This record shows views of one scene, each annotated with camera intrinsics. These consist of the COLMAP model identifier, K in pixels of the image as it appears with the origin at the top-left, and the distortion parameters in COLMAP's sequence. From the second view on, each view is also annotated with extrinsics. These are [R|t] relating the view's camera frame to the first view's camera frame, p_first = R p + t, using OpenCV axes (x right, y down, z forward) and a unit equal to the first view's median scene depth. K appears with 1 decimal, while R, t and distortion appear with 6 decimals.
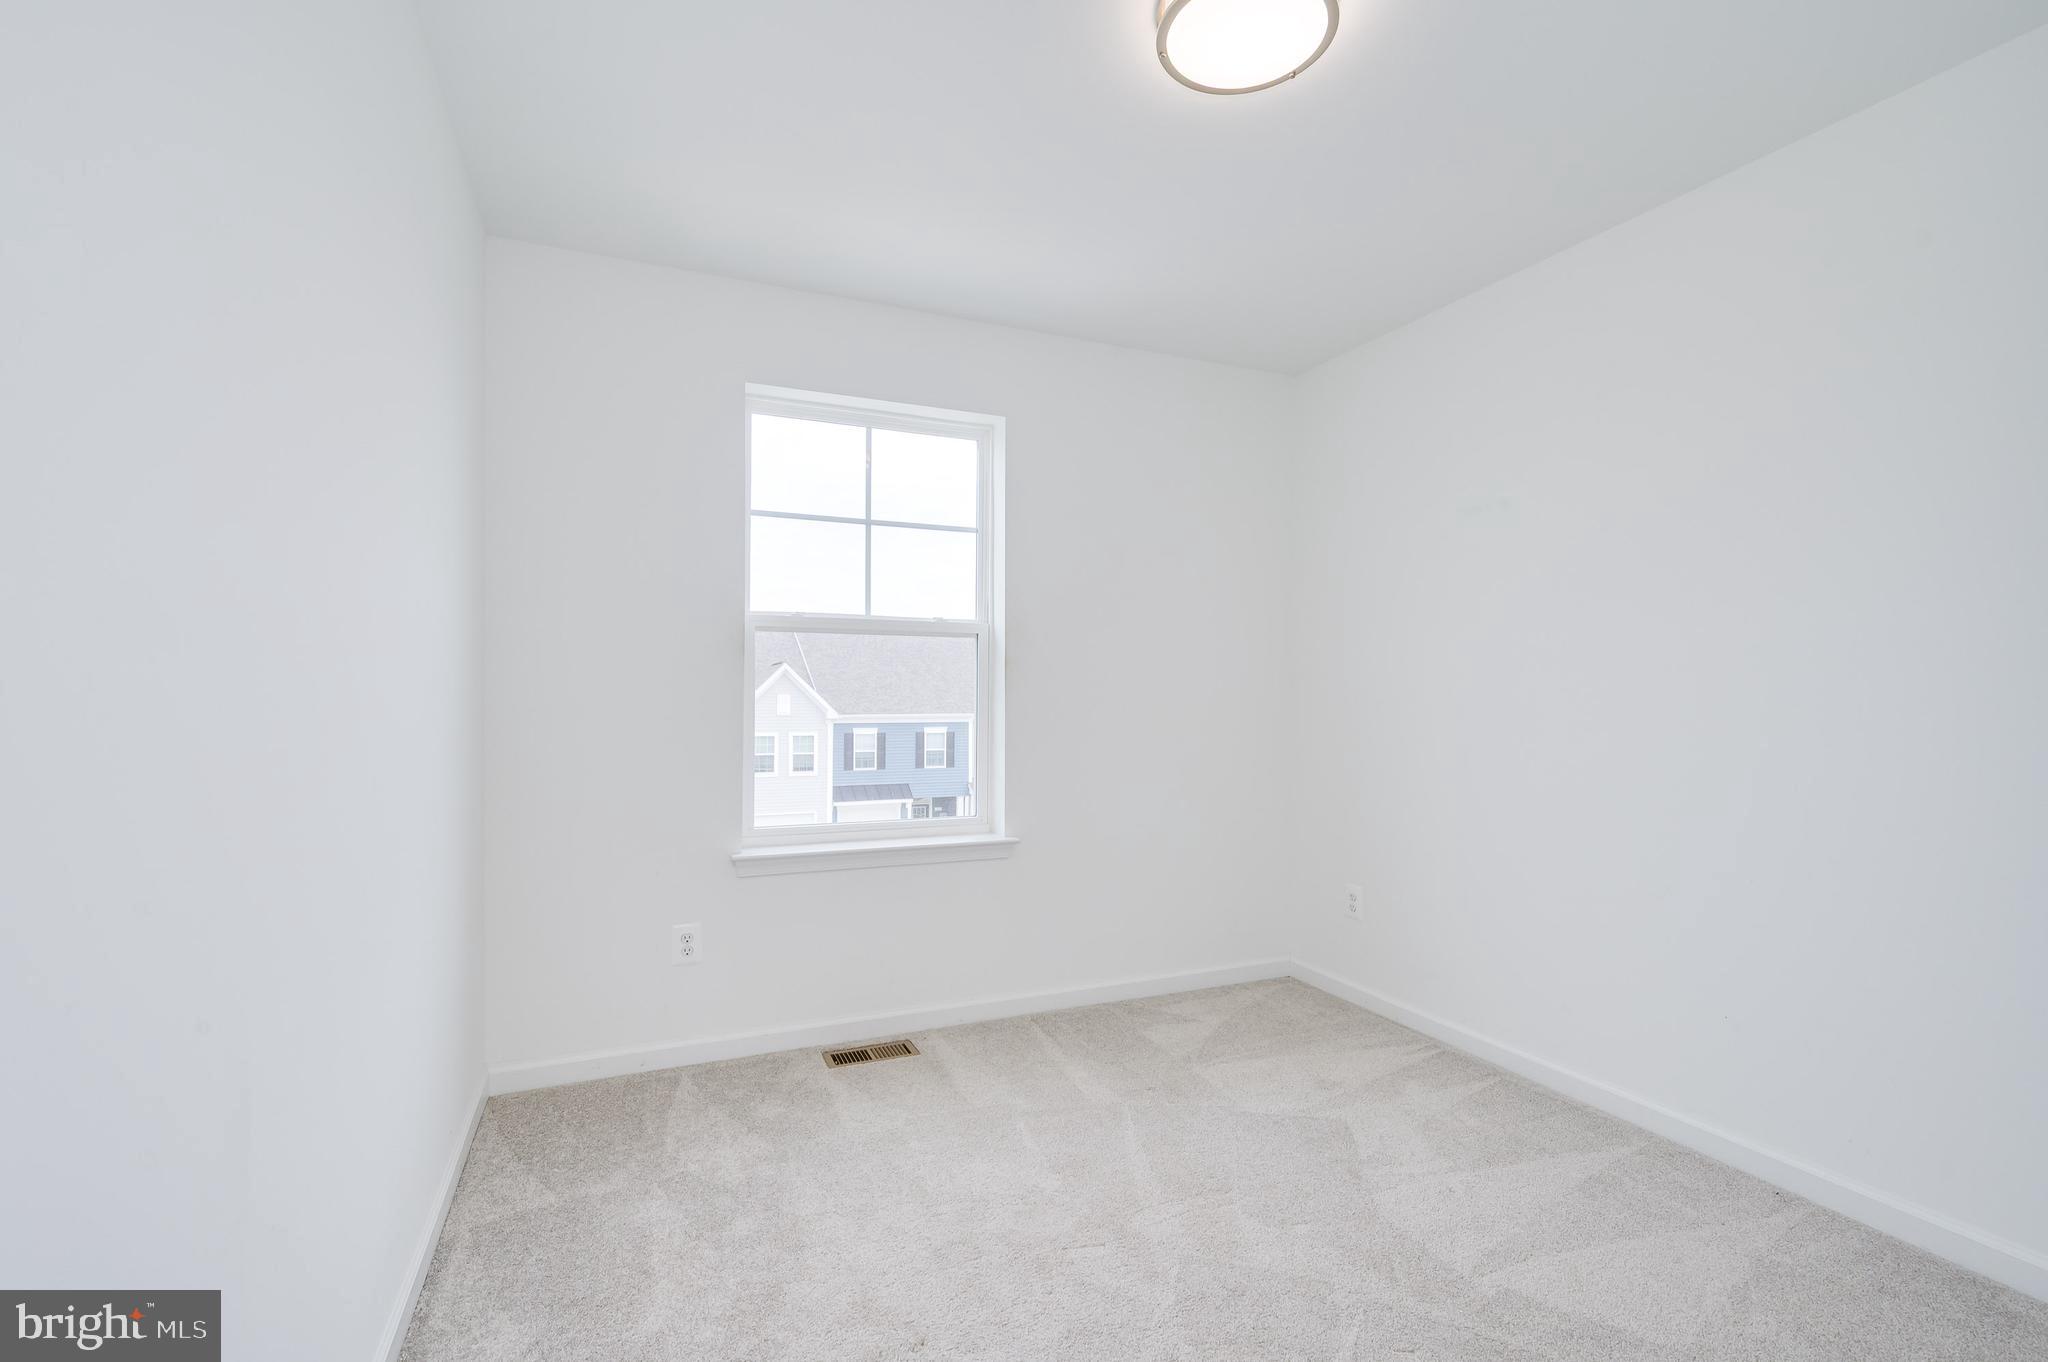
lens RADIAL K [[928.1, 0, 1023.0], [0, 928.1, 696.6], [0, 0, 1]] dist [0.007101, 0.000724]
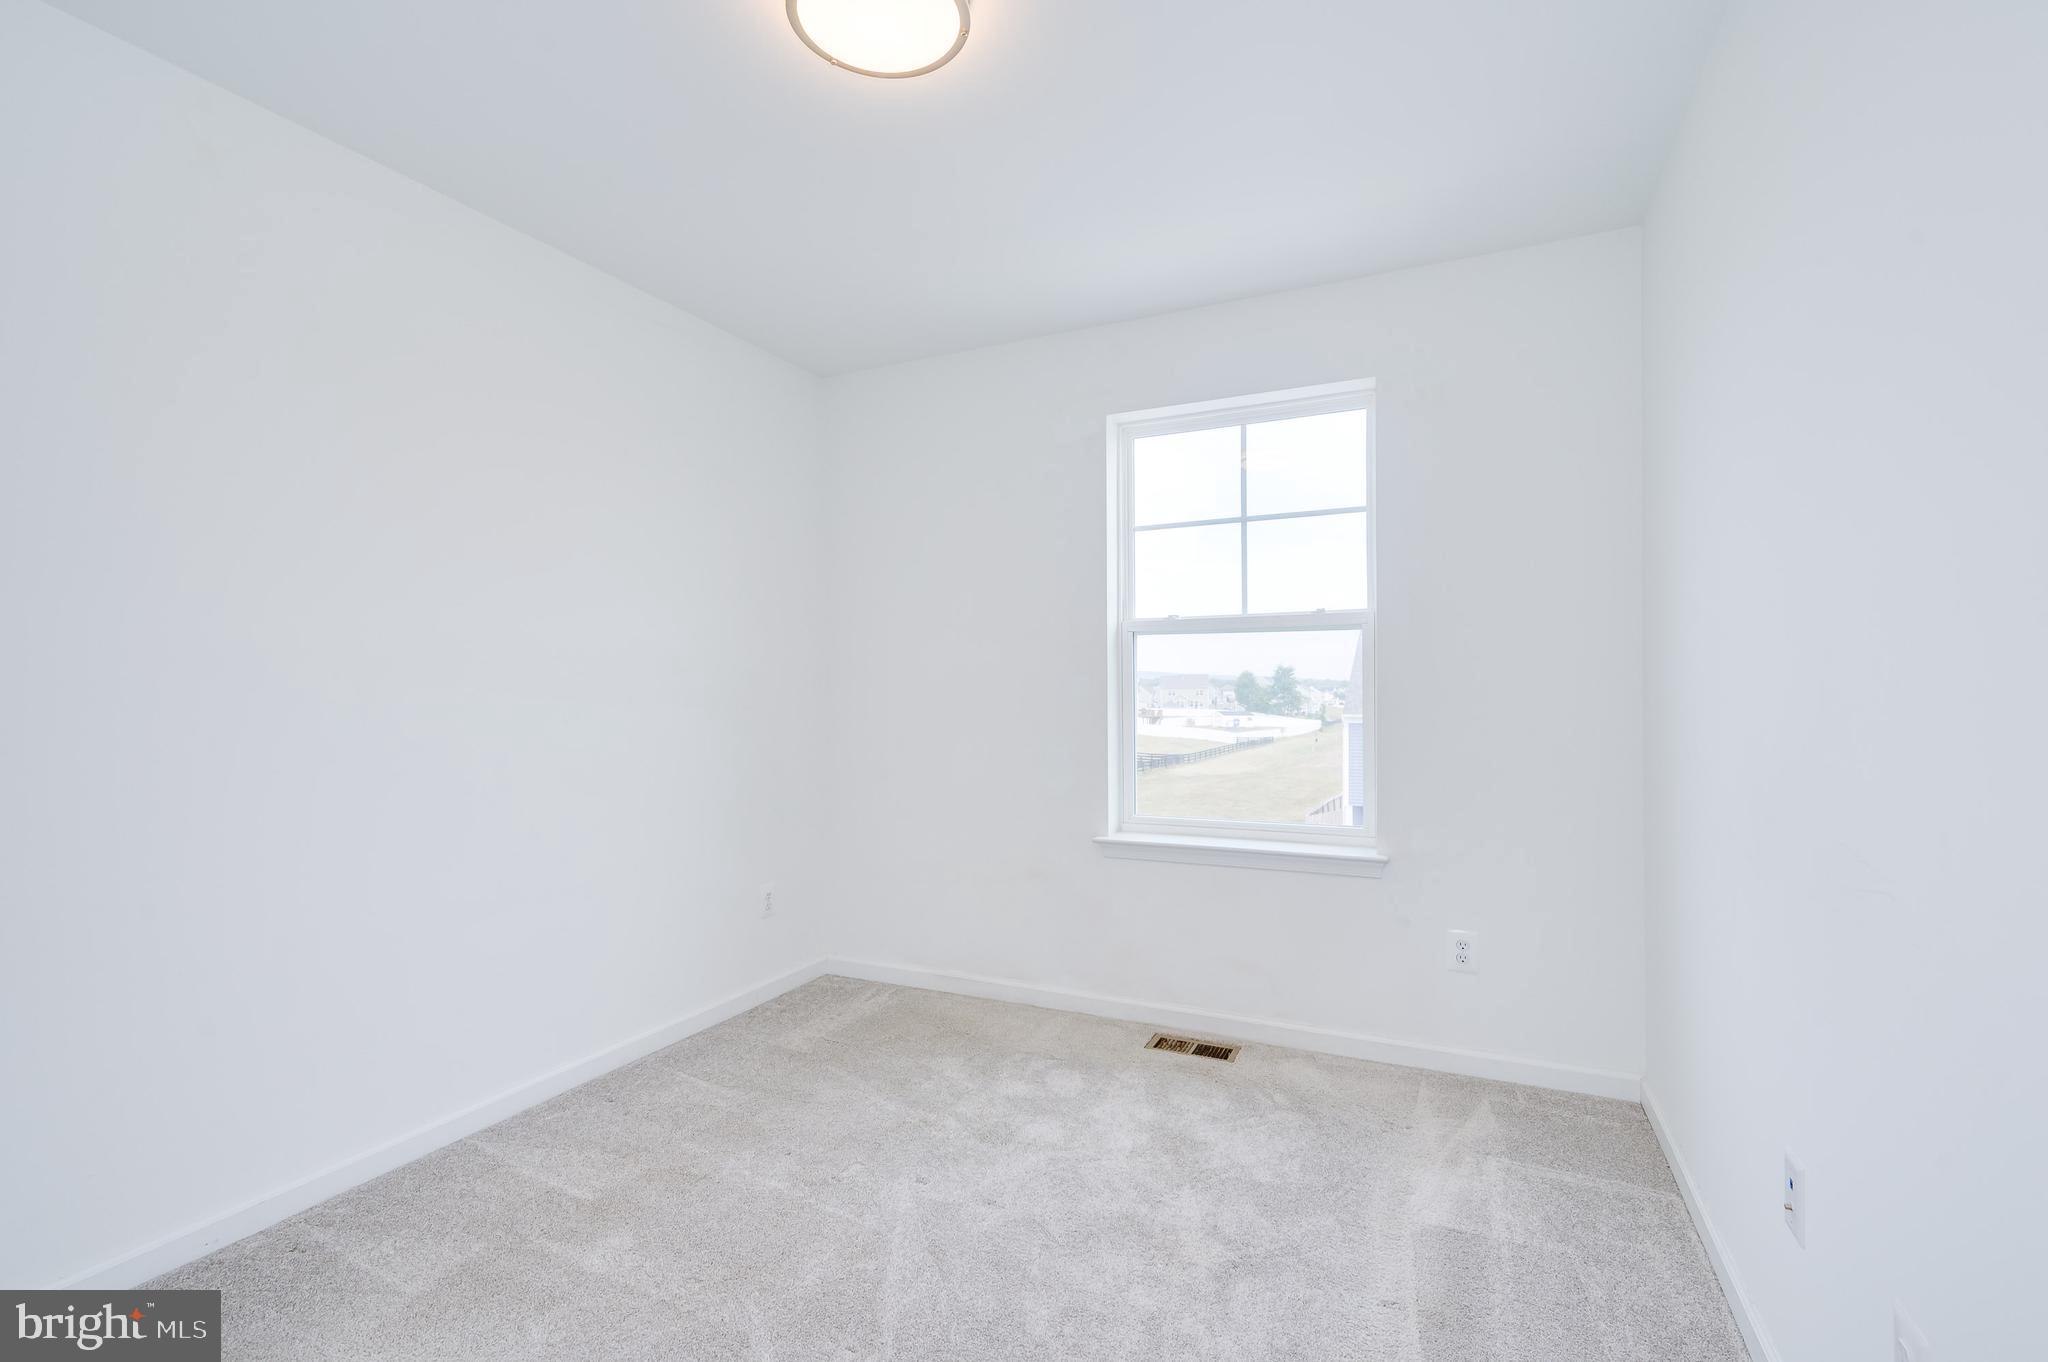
lens RADIAL K [[928.1, 0, 1042.7], [0, 928.1, 686.5], [0, 0, 1]] dist [0.007101, 0.000724]
pose [[0.642601, -0.013926, -0.766074, 0.455296], [0.006688, 0.999899, -0.012567, 0.001727], [0.766172, 0.002952, 0.642629, 0.196871]]
